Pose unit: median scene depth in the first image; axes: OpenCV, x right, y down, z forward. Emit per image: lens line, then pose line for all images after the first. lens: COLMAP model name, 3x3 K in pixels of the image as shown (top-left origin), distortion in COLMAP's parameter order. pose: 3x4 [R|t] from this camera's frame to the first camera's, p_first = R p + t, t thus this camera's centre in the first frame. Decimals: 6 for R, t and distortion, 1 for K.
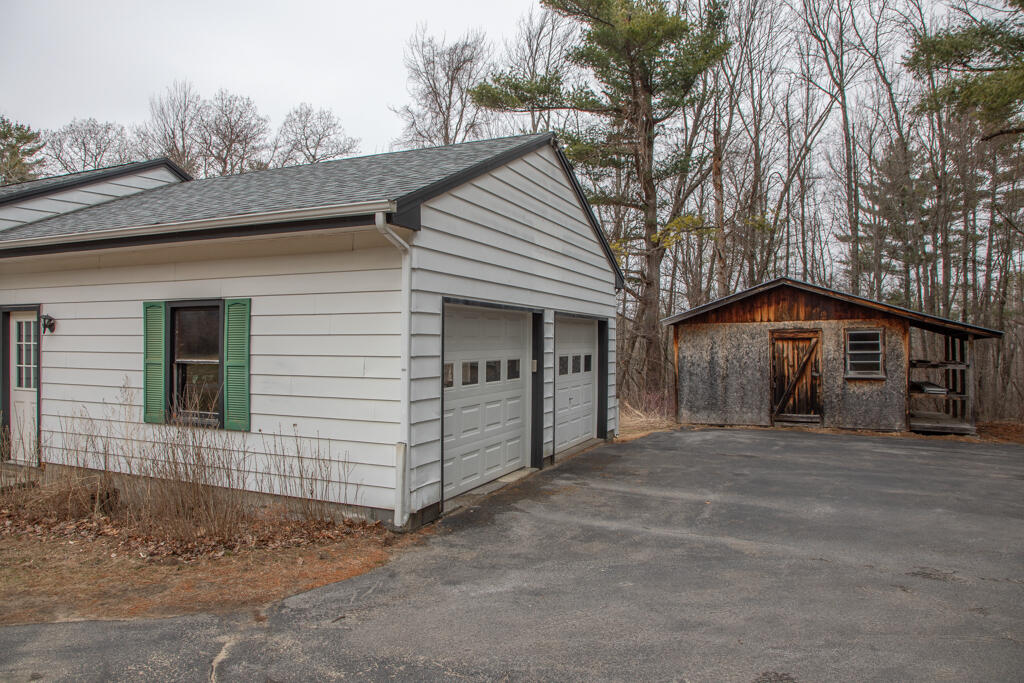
lens RADIAL K [[693.9, 0, 521.1], [0, 693.9, 342.9], [0, 0, 1]] dist [-0.072801, 0.030551]
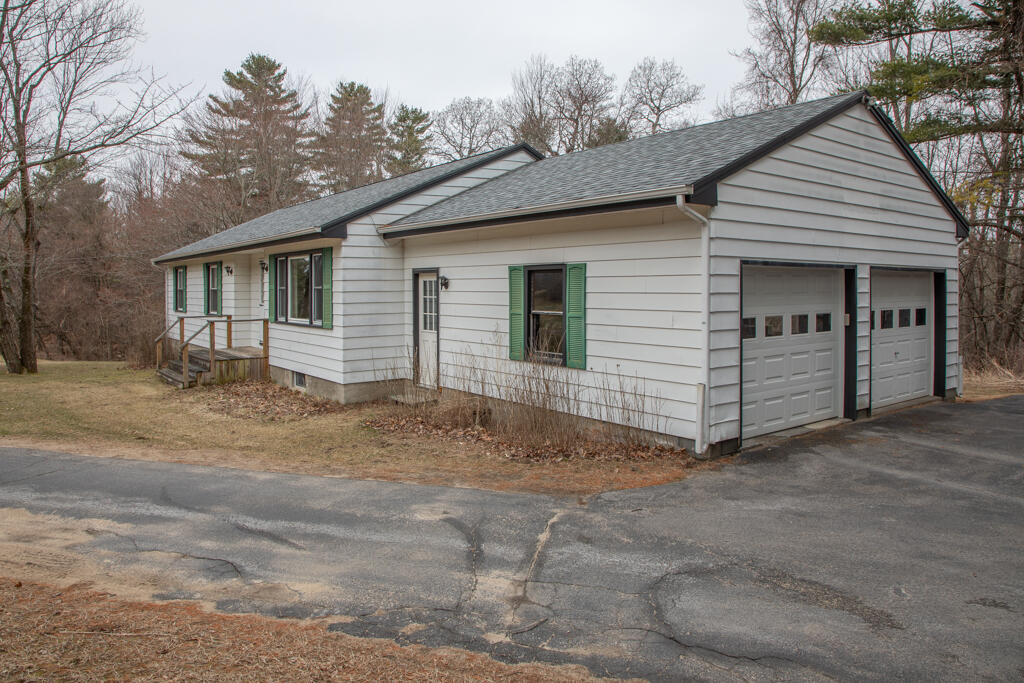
lens RADIAL K [[693.9, 0, 508.3], [0, 693.9, 336.9], [0, 0, 1]] dist [-0.072801, 0.030551]
pose [[0.872797, 0.028033, -0.487278, 0.088743], [0.005189, 0.997760, 0.066694, -0.013893], [0.488056, -0.060739, 0.870696, -0.152623]]
